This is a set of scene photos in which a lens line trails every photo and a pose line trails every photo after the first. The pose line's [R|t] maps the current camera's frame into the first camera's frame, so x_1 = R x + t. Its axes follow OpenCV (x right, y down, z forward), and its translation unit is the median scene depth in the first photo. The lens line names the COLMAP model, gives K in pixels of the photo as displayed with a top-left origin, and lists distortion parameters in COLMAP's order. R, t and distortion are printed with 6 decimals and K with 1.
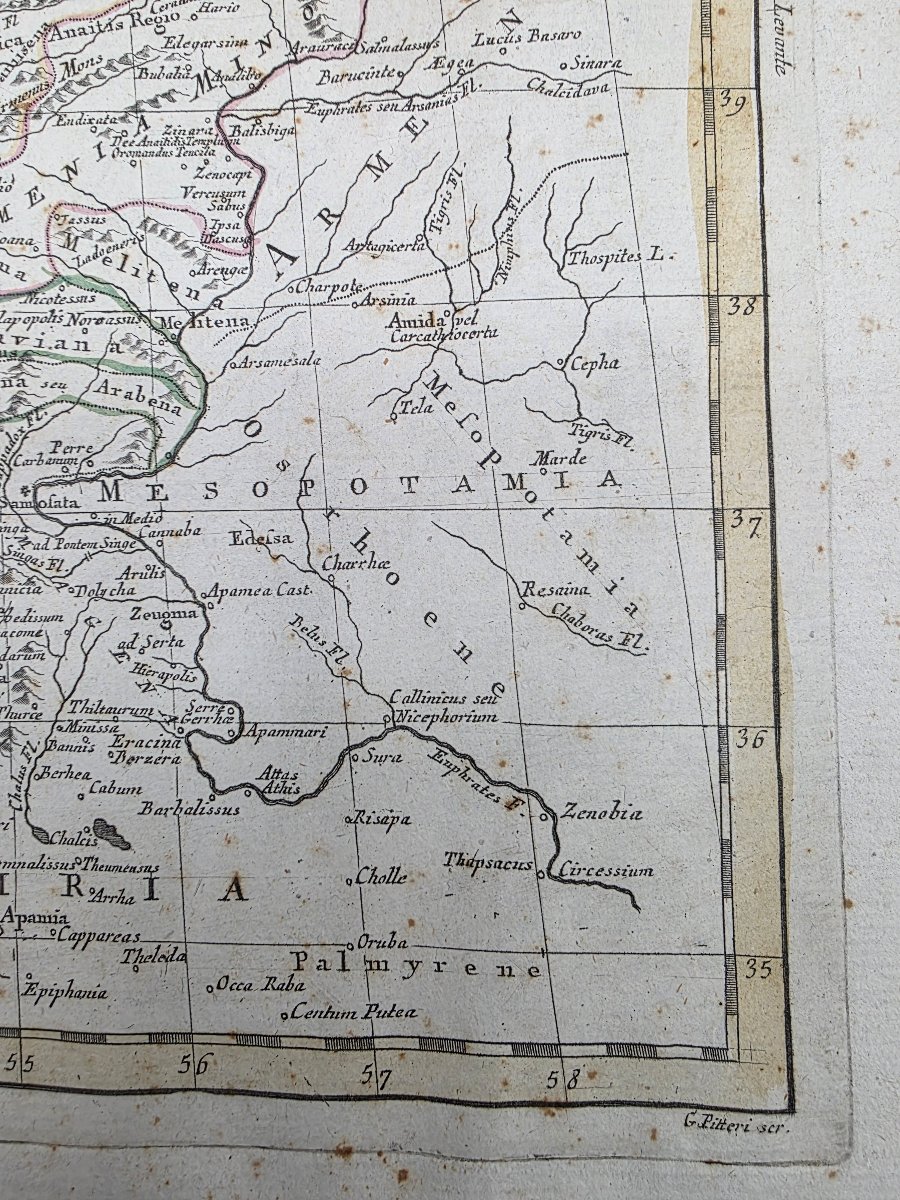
lens RADIAL K [[796.9, 0, 446.9], [0, 796.9, 593.2], [0, 0, 1]] dist [0.013165, -0.005023]
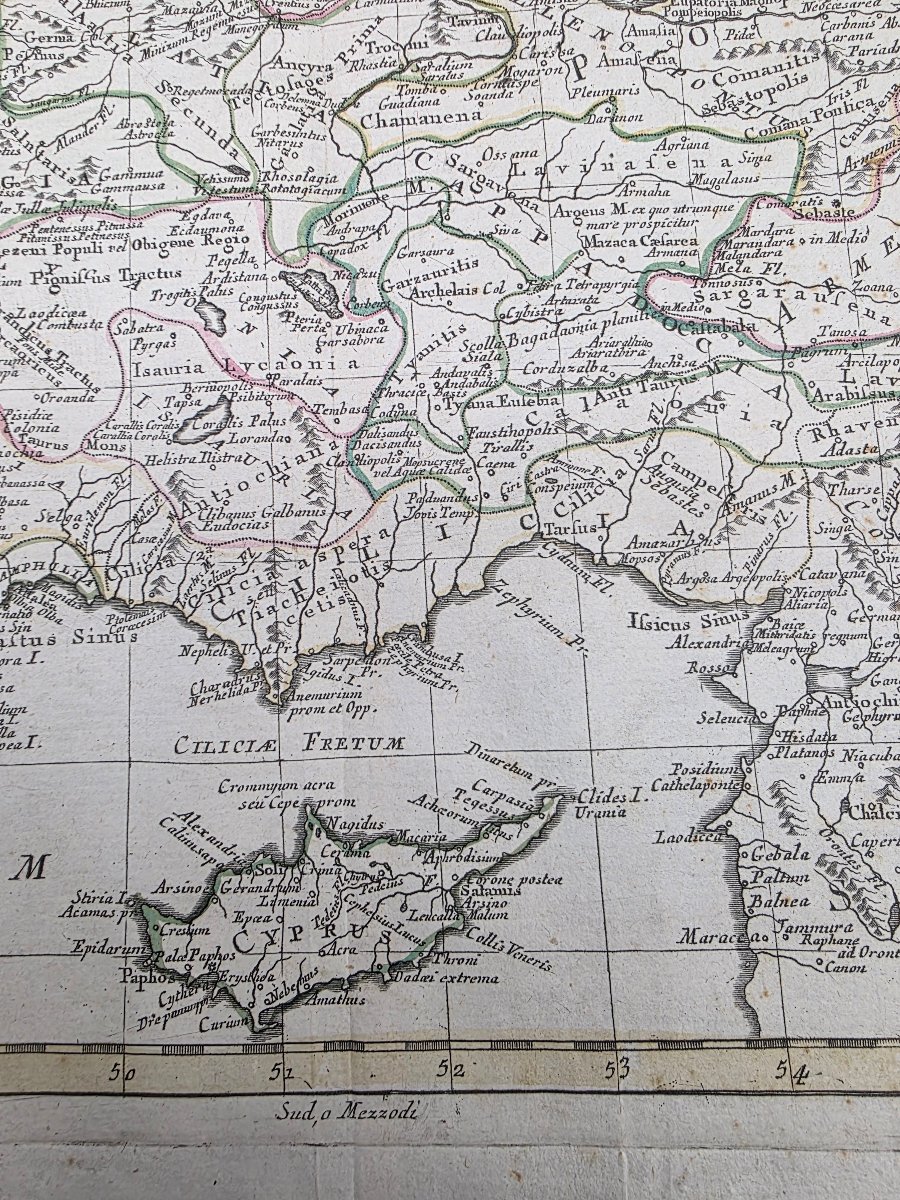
lens RADIAL K [[796.9, 0, 521.6], [0, 796.9, 579.4], [0, 0, 1]] dist [0.013165, -0.005023]
pose [[0.999725, -0.023183, 0.003519, -1.069986], [0.023222, 0.999664, -0.011523, -0.053069], [-0.003250, 0.011602, 0.999927, -0.061694]]
